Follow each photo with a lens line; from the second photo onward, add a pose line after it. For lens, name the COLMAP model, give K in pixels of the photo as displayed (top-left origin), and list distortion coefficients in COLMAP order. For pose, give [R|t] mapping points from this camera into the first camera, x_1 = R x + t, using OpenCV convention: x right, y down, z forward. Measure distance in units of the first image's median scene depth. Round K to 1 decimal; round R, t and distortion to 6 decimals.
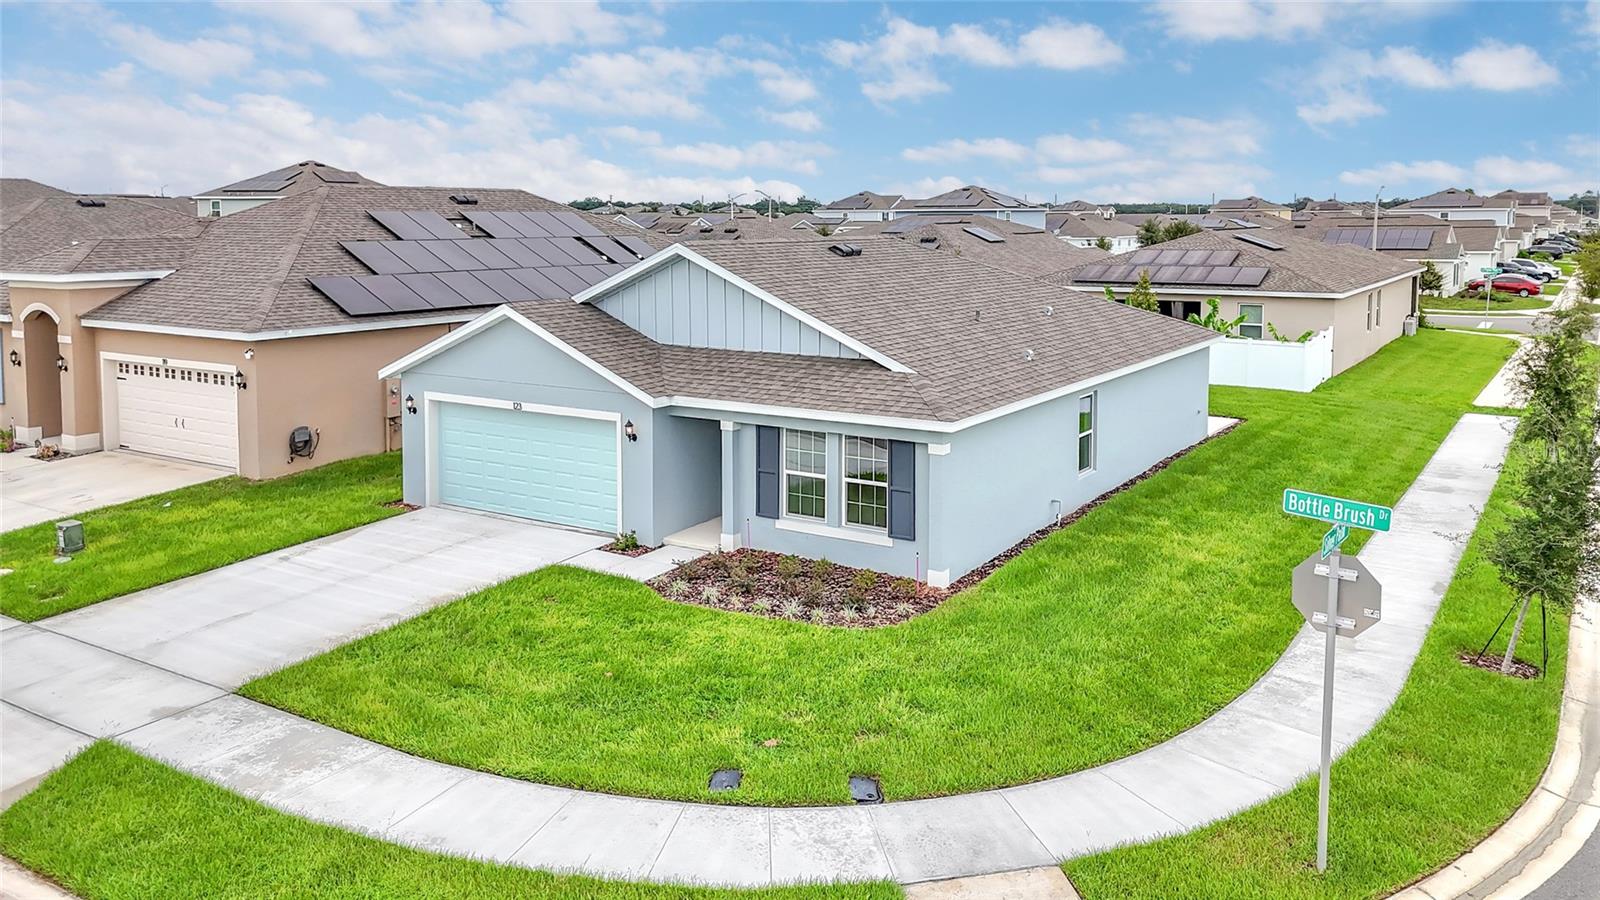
lens RADIAL K [[1235.7, 0, 840.1], [0, 1235.7, 325.2], [0, 0, 1]] dist [0.007996, 0.002655]
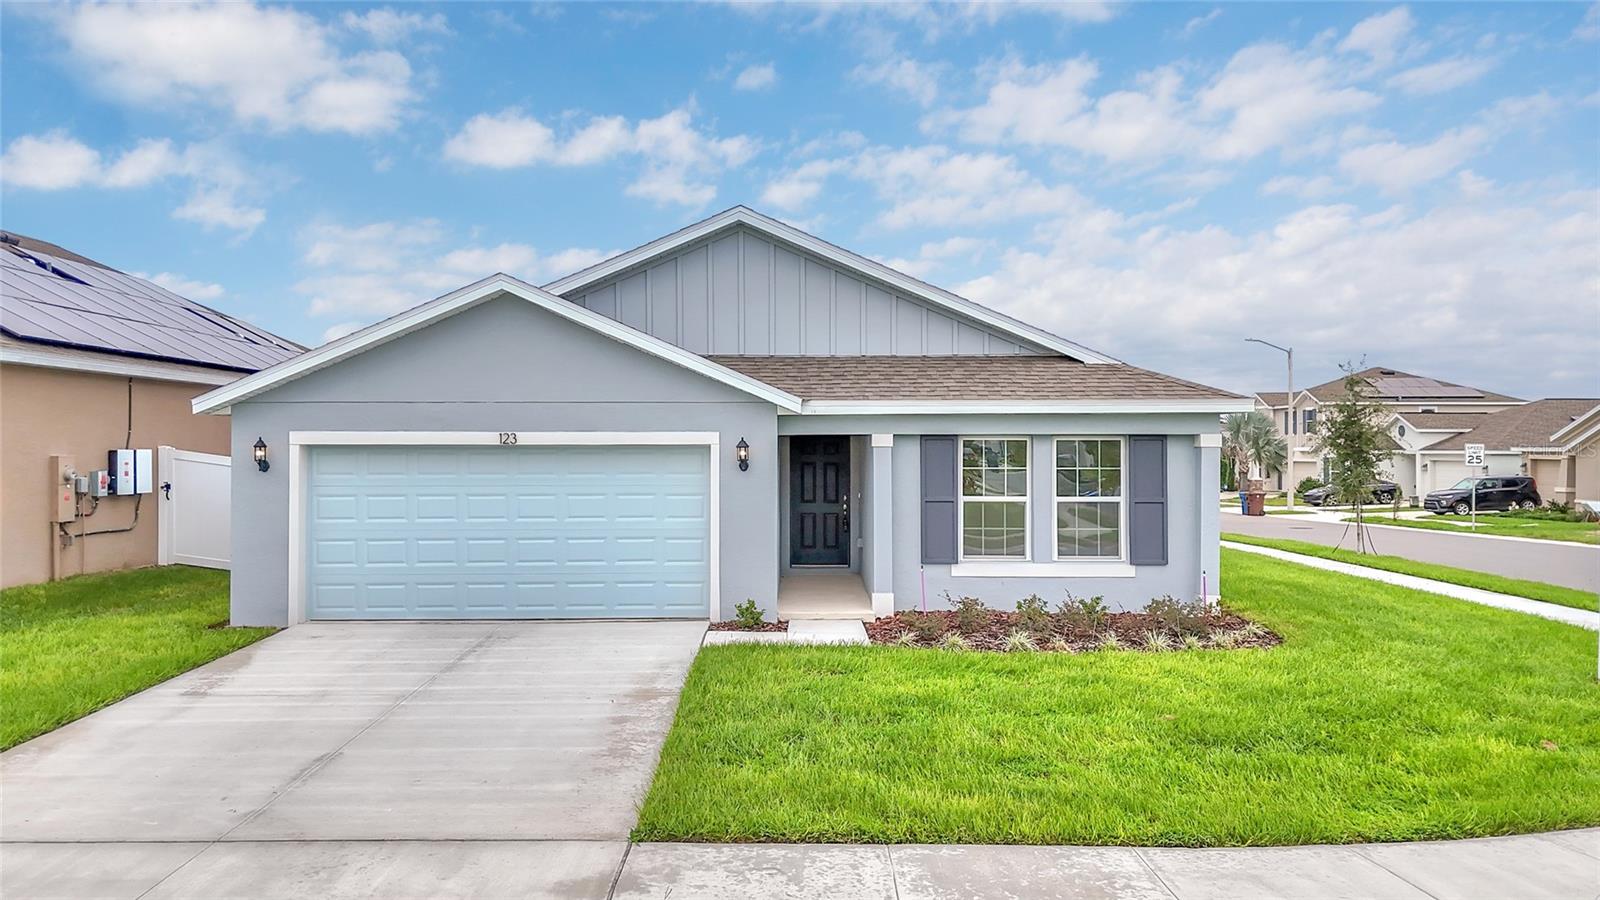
lens RADIAL K [[1231.7, 0, 802.3], [0, 1231.7, 450.9], [0, 0, 1]] dist [0.047055, -0.003499]
pose [[0.850906, -0.000331, 0.525318, -0.516434], [0.047552, 0.995943, -0.076397, 0.141510], [-0.523161, 0.089987, 0.847470, 0.417032]]
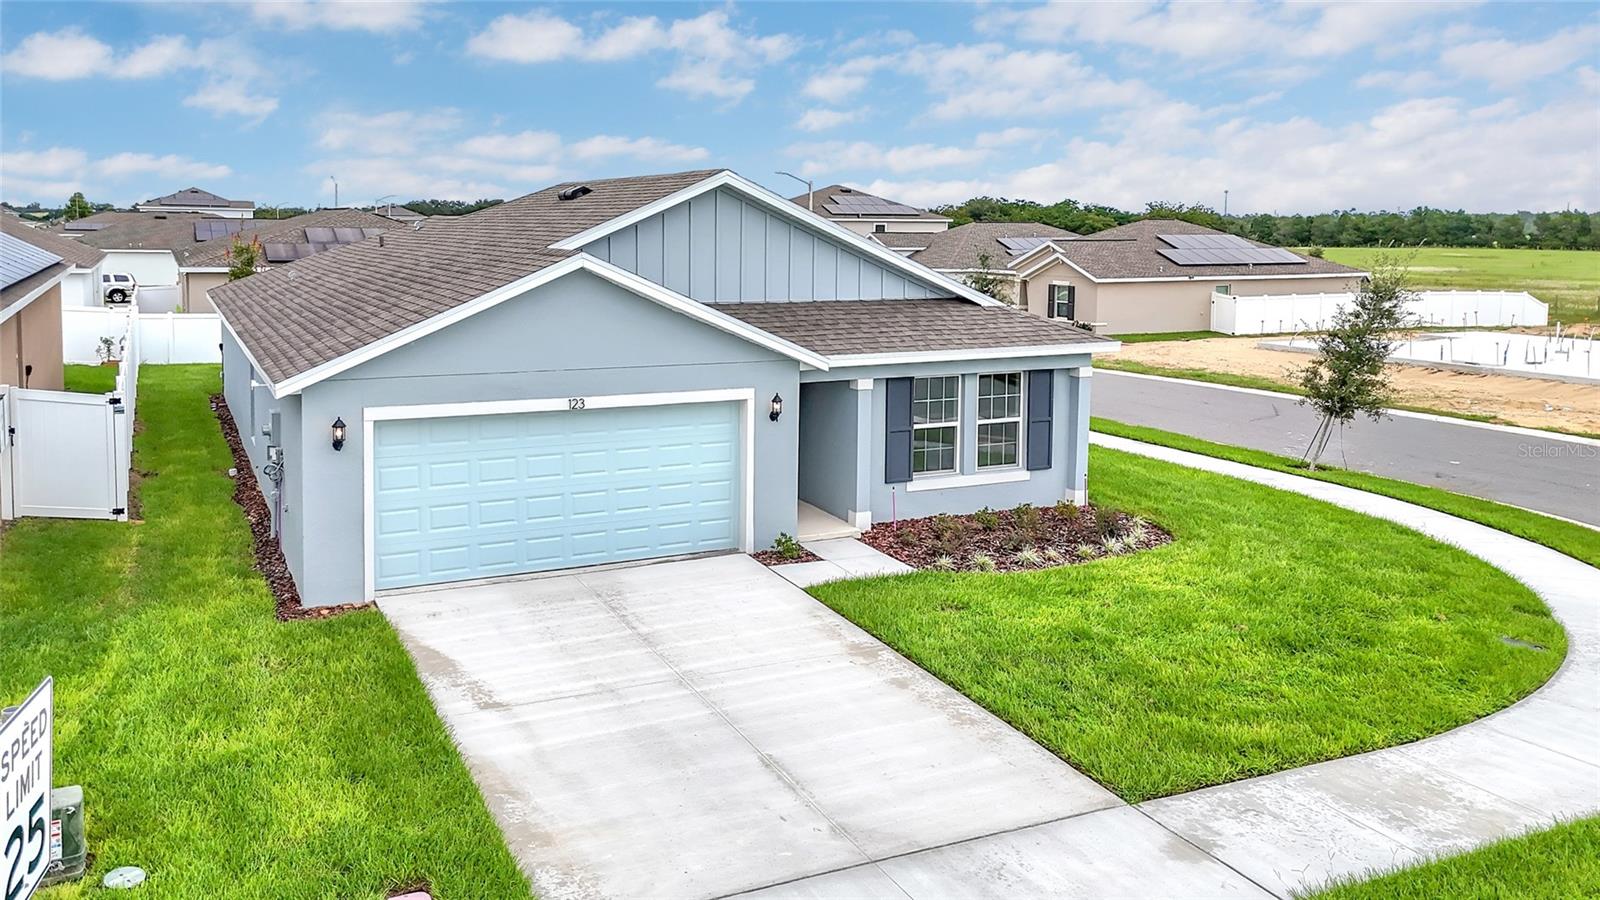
lens RADIAL K [[1234.5, 0, 733.9], [0, 1234.5, 344.7], [0, 0, 1]] dist [0.039253, -0.002049]
pose [[0.553565, -0.076979, 0.829241, -0.855029], [0.068199, 0.996565, 0.046985, 0.007937], [-0.830009, 0.030544, 0.556913, 0.605257]]
